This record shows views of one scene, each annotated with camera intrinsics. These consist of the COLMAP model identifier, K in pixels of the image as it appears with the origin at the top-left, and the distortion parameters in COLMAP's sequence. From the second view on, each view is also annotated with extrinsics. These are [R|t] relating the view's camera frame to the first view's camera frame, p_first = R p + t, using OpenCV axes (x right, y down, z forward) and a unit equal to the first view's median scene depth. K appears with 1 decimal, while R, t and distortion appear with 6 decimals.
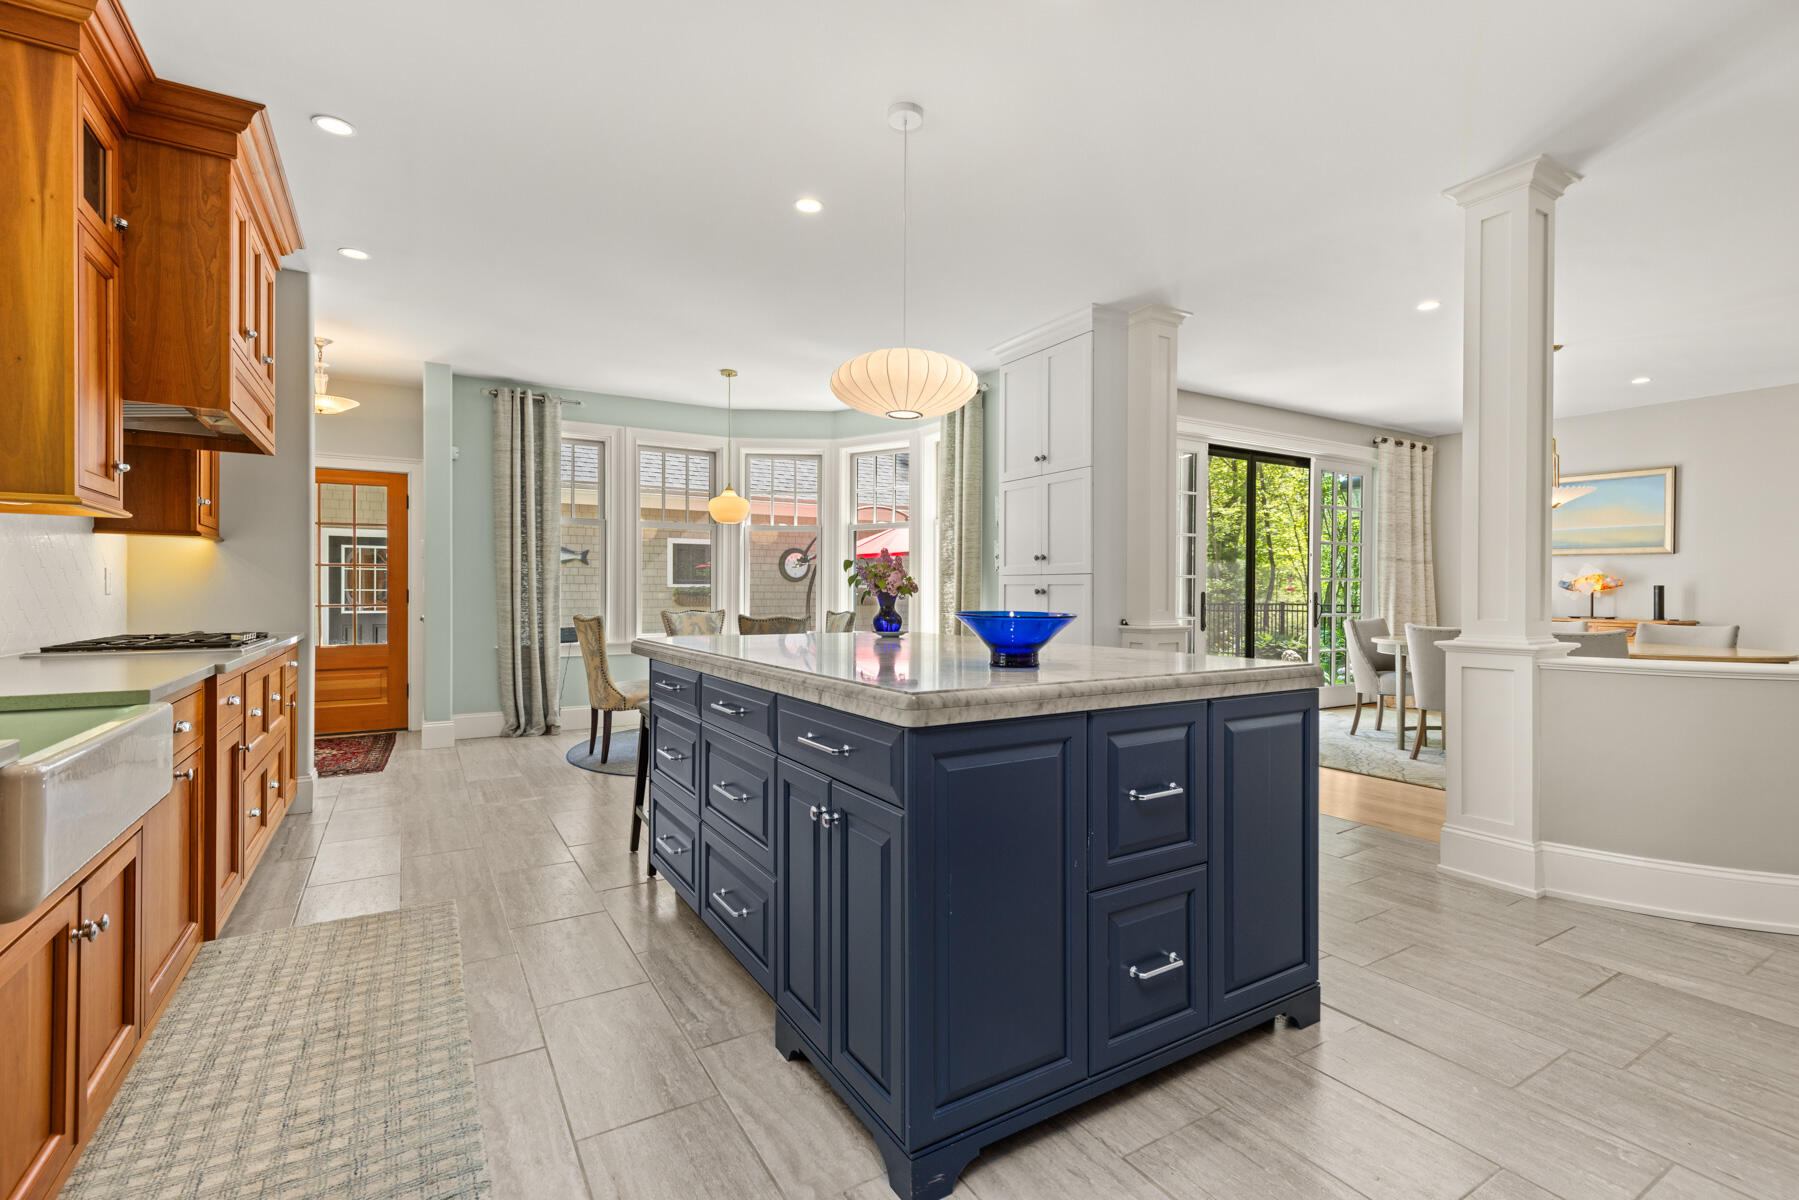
lens RADIAL K [[815.4, 0, 903.1], [0, 815.4, 596.7], [0, 0, 1]] dist [0.003133, -0.000057]
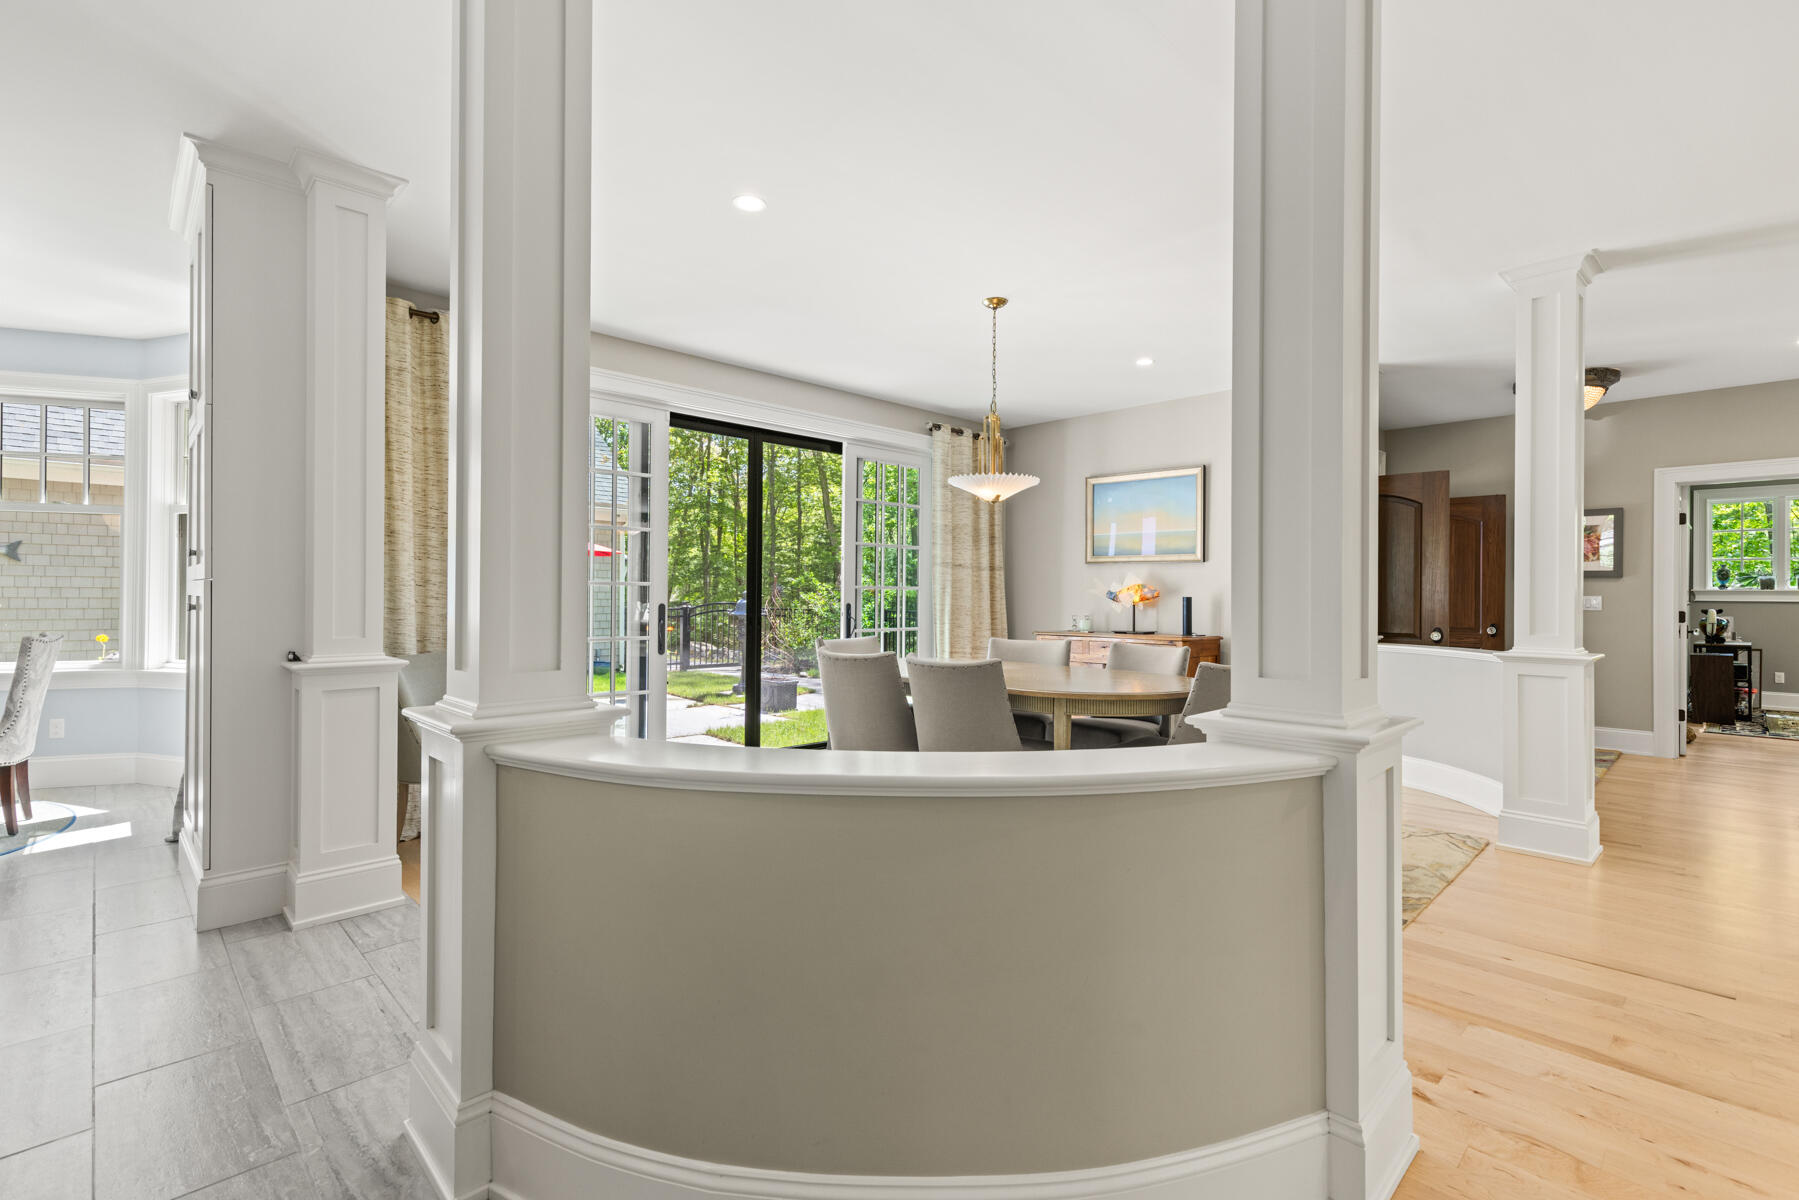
lens RADIAL K [[815.4, 0, 905.3], [0, 815.4, 599.9], [0, 0, 1]] dist [0.003133, -0.000057]
pose [[0.972981, 0.001889, 0.230878, 0.367182], [-0.001180, 0.999994, -0.003210, -0.006332], [-0.230883, 0.002851, 0.972977, 0.174947]]
